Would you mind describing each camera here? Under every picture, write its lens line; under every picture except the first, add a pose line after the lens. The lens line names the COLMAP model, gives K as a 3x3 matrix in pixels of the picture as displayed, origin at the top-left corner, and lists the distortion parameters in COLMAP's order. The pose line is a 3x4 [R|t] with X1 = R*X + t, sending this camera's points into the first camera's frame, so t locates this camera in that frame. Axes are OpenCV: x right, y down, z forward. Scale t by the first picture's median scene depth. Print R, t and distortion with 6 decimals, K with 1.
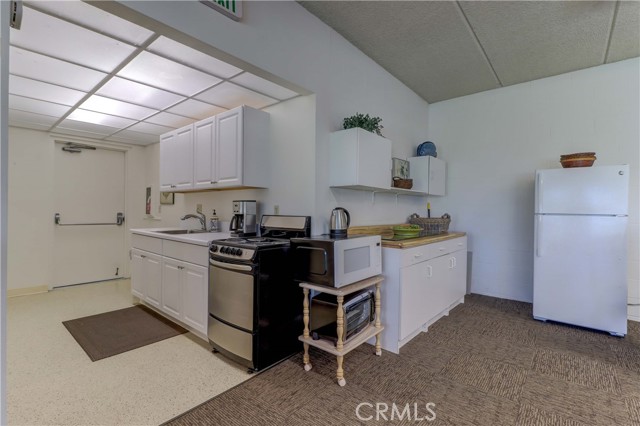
lens RADIAL K [[299.2, 0, 320.7], [0, 299.2, 211.0], [0, 0, 1]] dist [-0.001465, -0.001174]
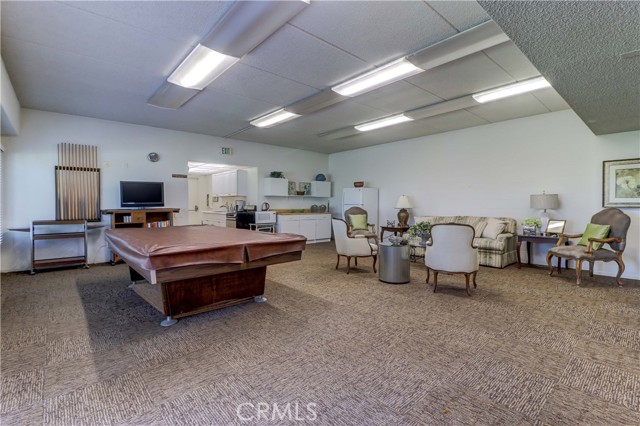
lens RADIAL K [[299.2, 0, 322.9], [0, 299.2, 213.5], [0, 0, 1]] dist [-0.001465, -0.001174]
pose [[0.989957, 0.000157, -0.141367, 0.996441], [0.003156, 0.999726, 0.023213, 0.028224], [0.141331, -0.023426, 0.989685, -1.843829]]
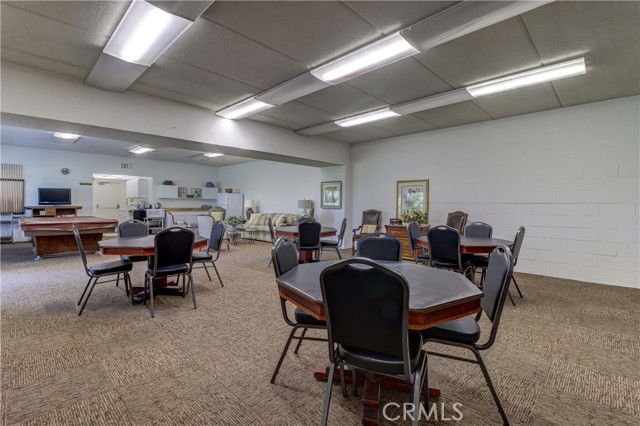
lens RADIAL K [[299.2, 0, 320.3], [0, 299.2, 210.4], [0, 0, 1]] dist [-0.001465, -0.001174]
pose [[0.997449, 0.008296, -0.070893, 2.455086], [-0.007508, 0.999907, 0.011365, 0.027112], [0.070981, -0.010804, 0.997419, -2.883344]]
